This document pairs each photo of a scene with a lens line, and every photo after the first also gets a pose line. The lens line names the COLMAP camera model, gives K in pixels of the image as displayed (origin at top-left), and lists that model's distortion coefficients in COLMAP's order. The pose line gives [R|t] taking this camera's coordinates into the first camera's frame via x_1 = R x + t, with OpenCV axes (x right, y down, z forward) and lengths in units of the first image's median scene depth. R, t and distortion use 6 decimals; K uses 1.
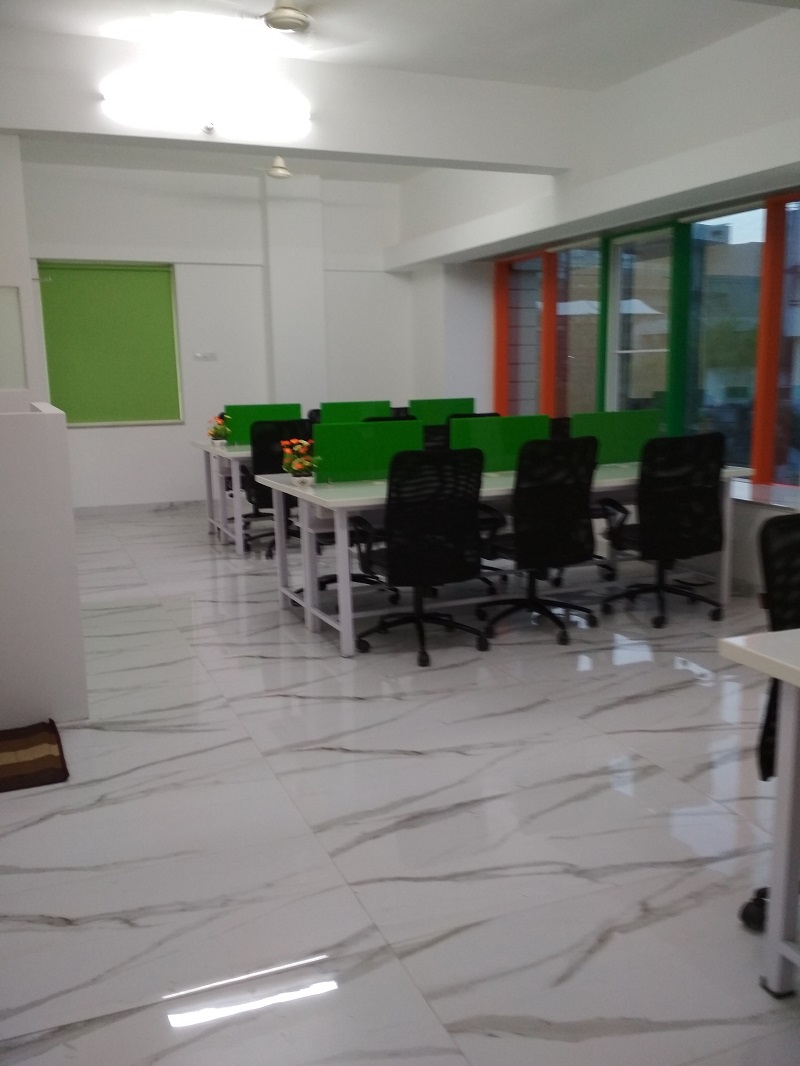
lens RADIAL K [[831.3, 0, 400.0], [0, 831.3, 533.0], [0, 0, 1]] dist [0.037727, -0.002817]
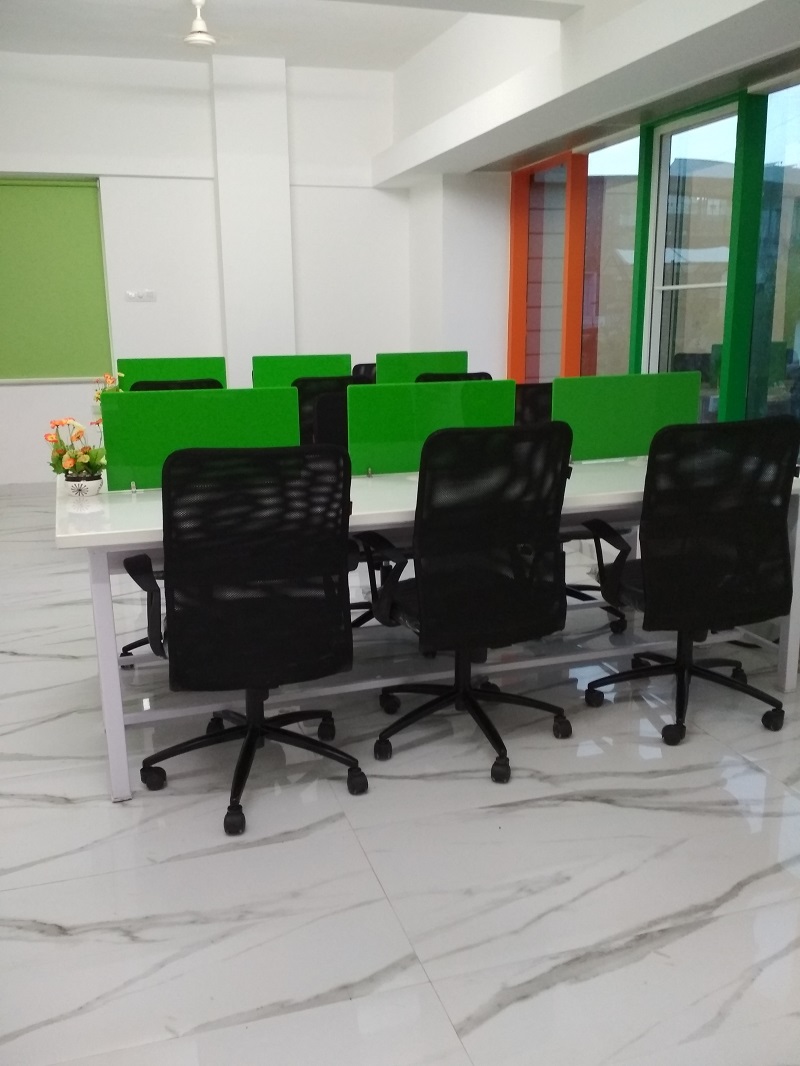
lens RADIAL K [[942.0, 0, 400.0], [0, 942.0, 533.0], [0, 0, 1]] dist [0.053904, -0.010982]
pose [[0.999151, 0.011346, -0.039613, 0.116617], [-0.010195, 0.999524, 0.029134, -0.042881], [0.039925, -0.028705, 0.998790, 0.271399]]
